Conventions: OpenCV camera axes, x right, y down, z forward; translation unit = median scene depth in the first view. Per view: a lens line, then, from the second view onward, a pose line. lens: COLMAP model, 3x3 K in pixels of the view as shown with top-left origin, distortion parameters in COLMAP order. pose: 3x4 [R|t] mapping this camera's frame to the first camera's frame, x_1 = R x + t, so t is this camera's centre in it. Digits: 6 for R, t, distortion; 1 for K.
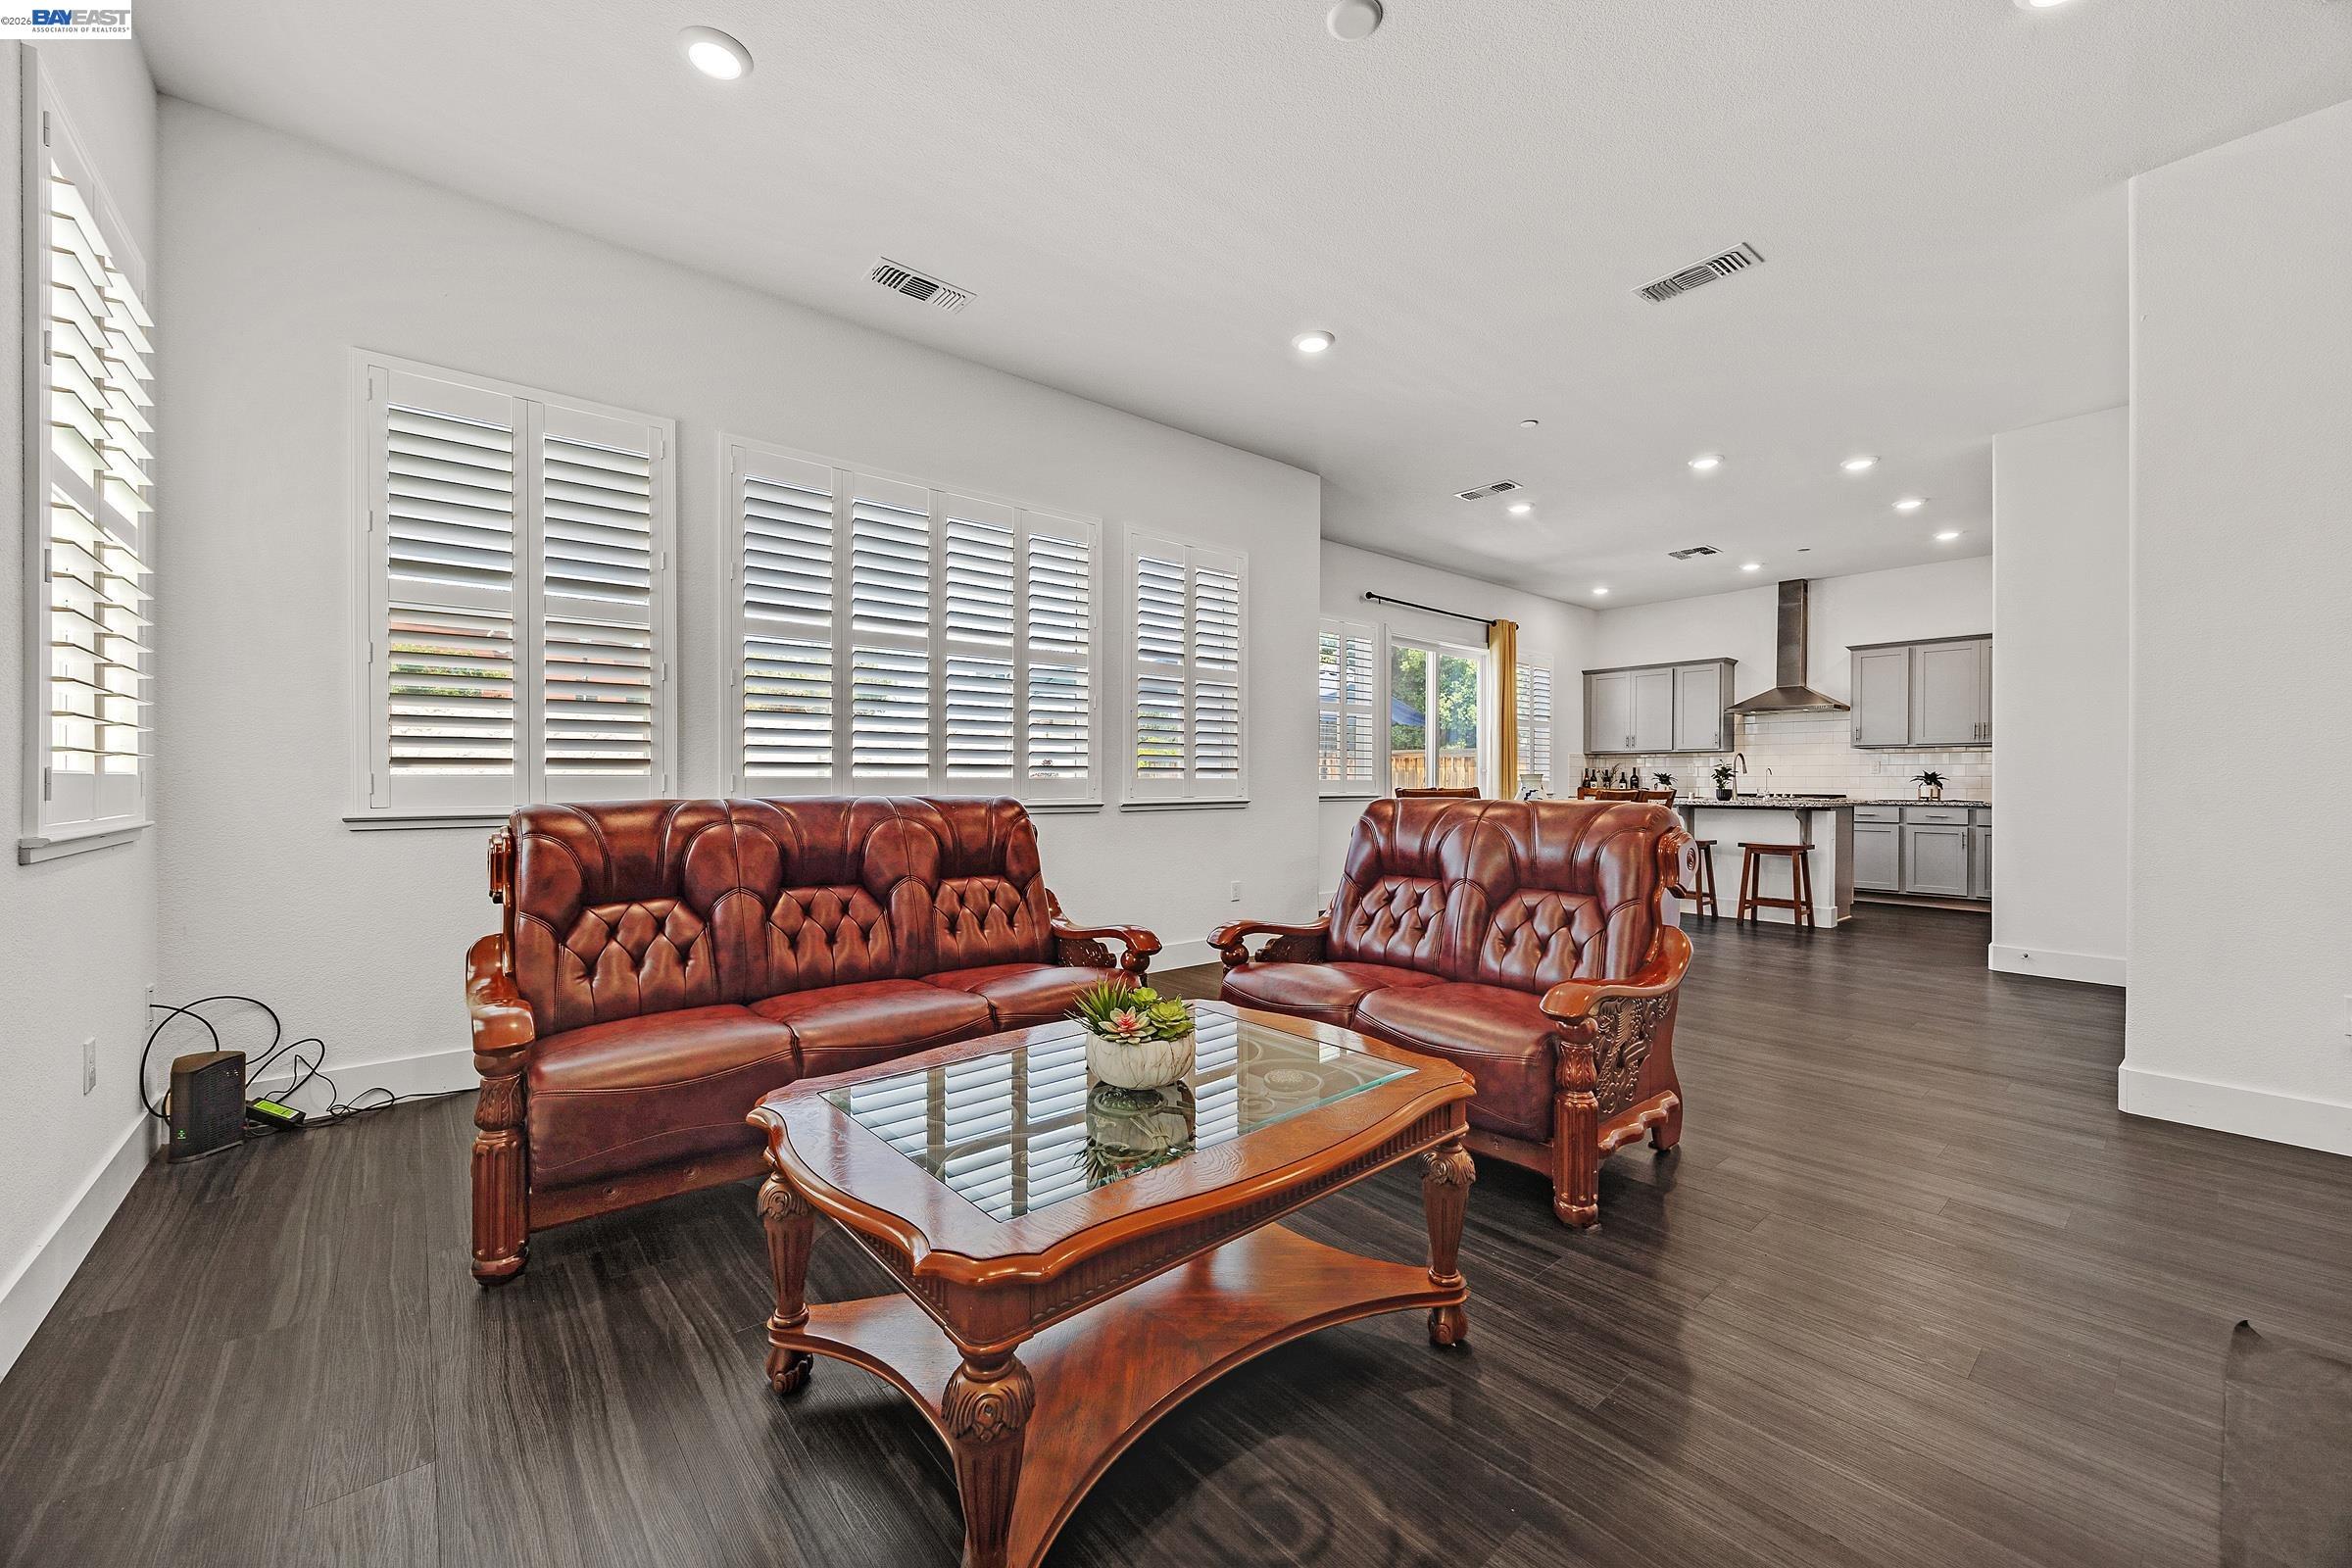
lens RADIAL K [[898.0, 0, 1179.6], [0, 898.0, 782.0], [0, 0, 1]] dist [-0.000721, -0.000510]
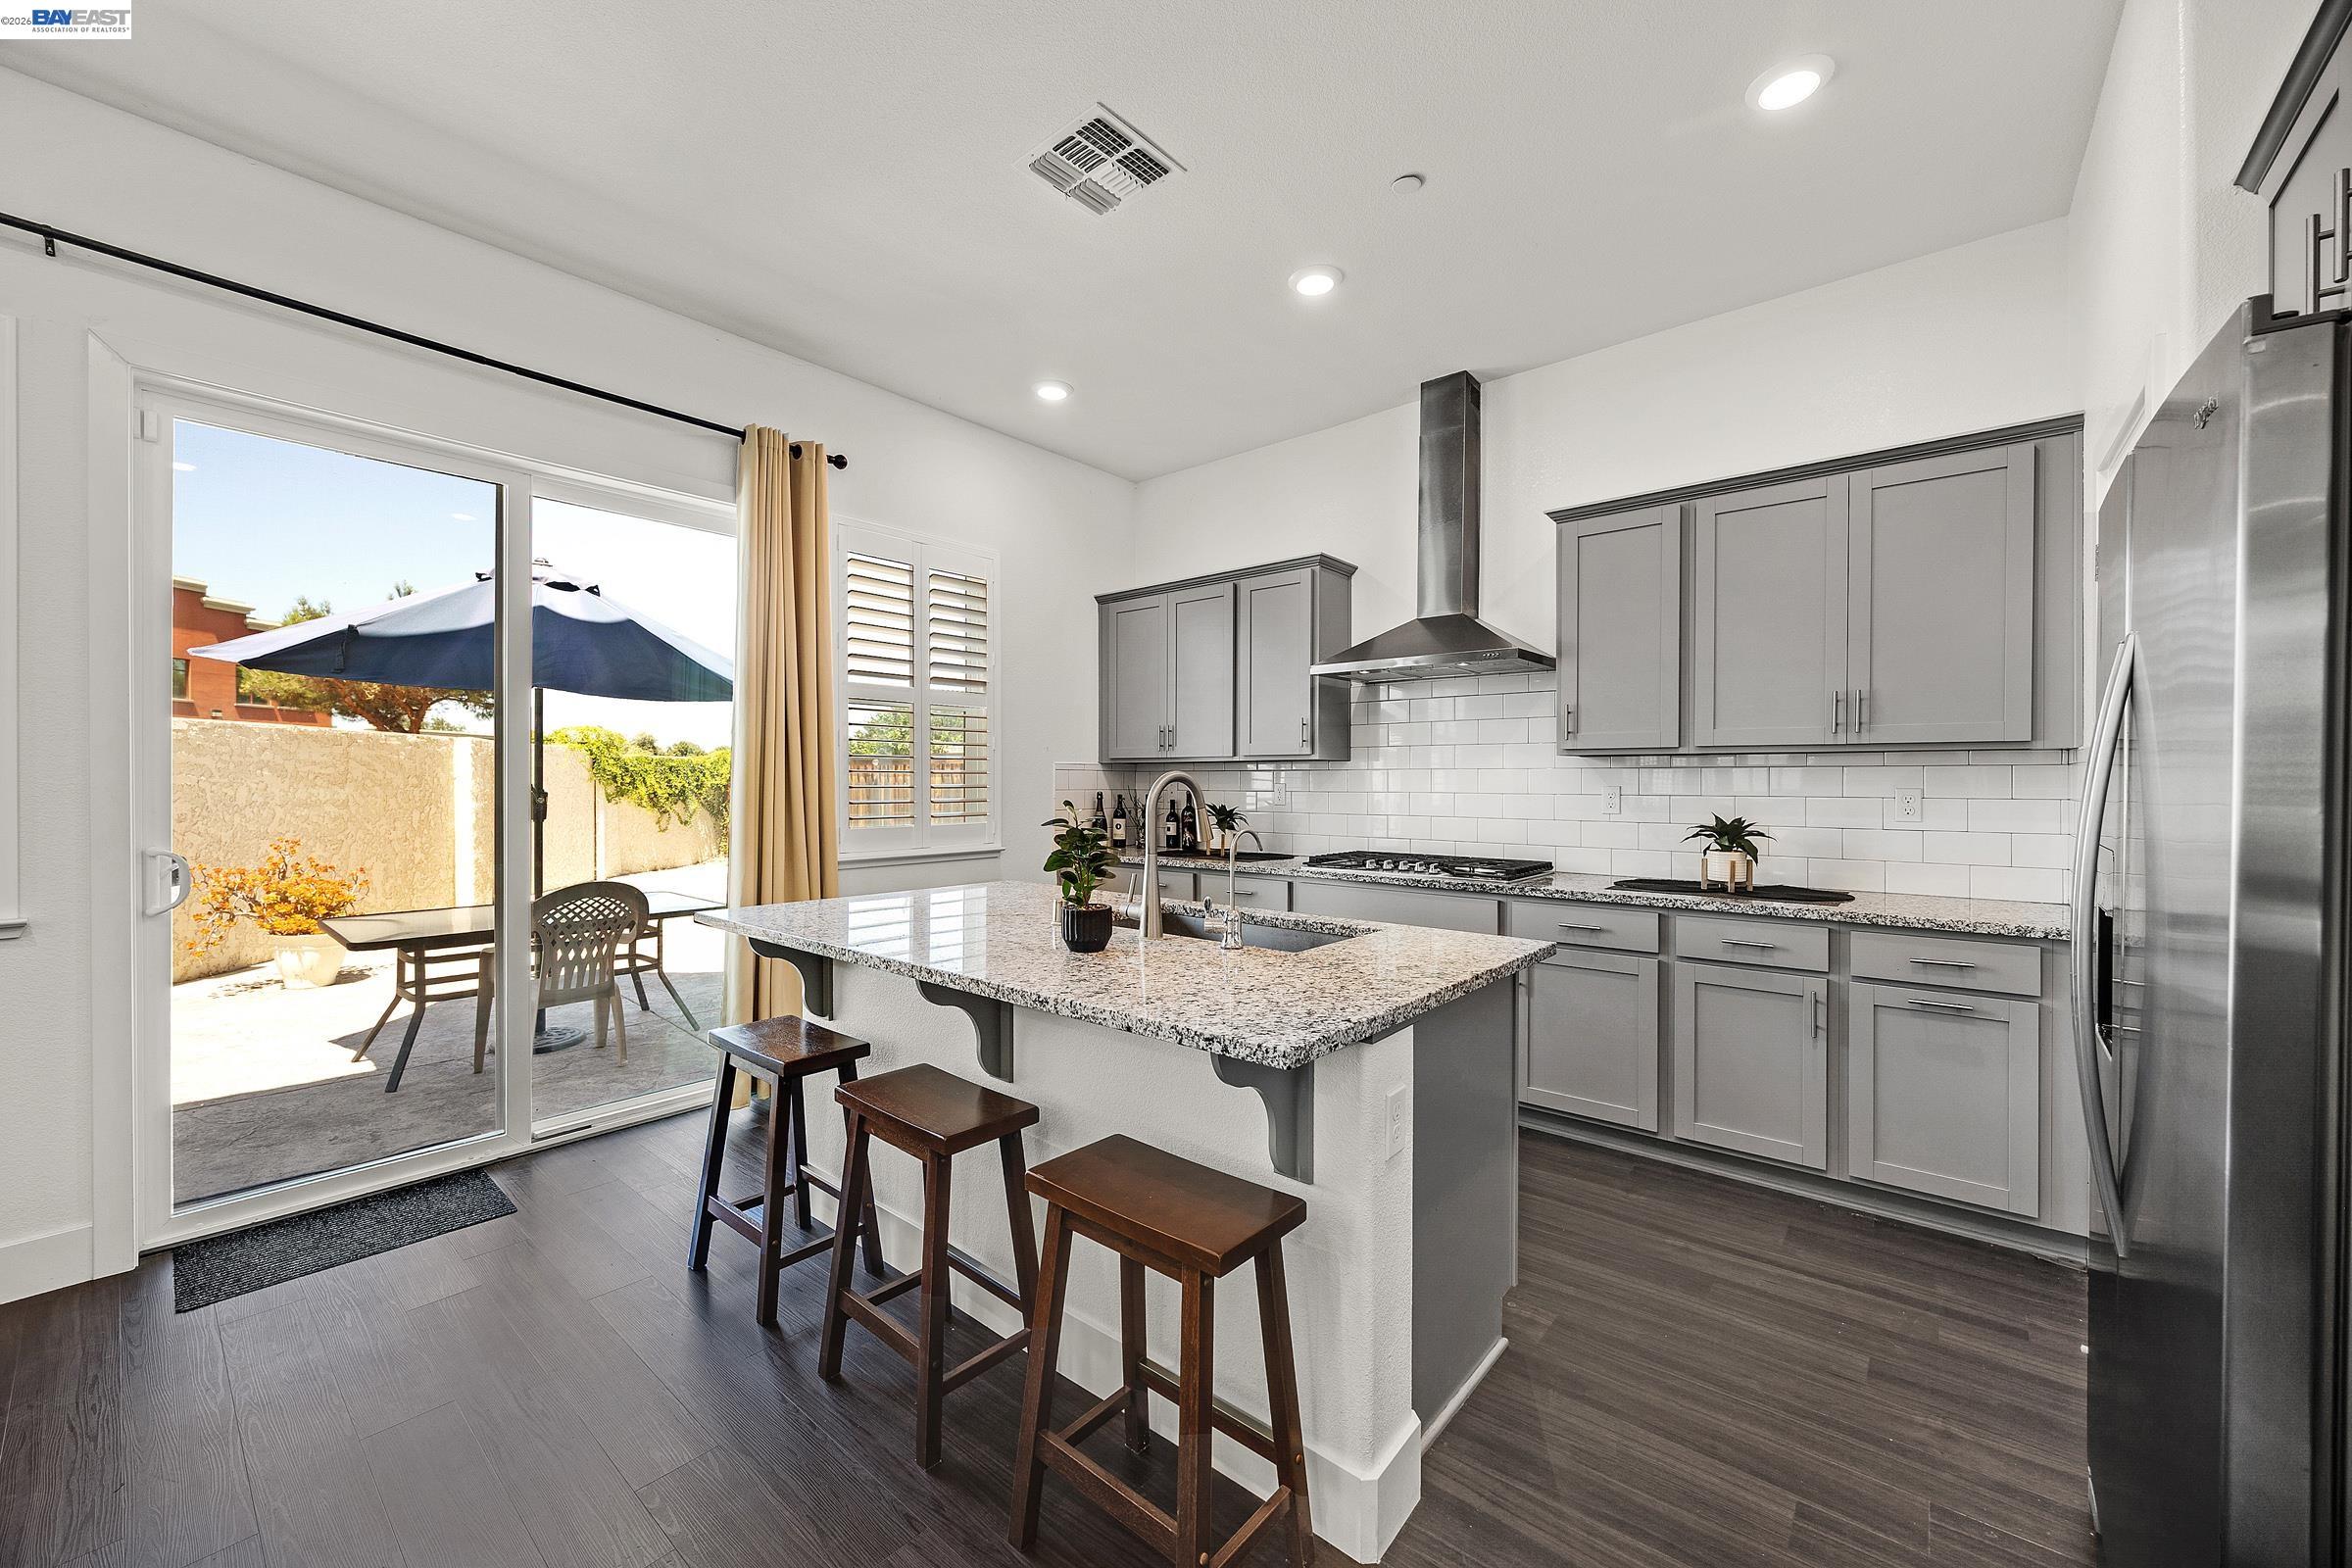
lens RADIAL K [[898.0, 0, 1174.0], [0, 898.0, 783.8], [0, 0, 1]] dist [-0.000721, -0.000510]
pose [[0.984827, -0.005021, 0.173468, 0.530882], [0.004284, 0.999980, 0.004624, -0.028762], [-0.173488, -0.003811, 0.984829, 0.657471]]
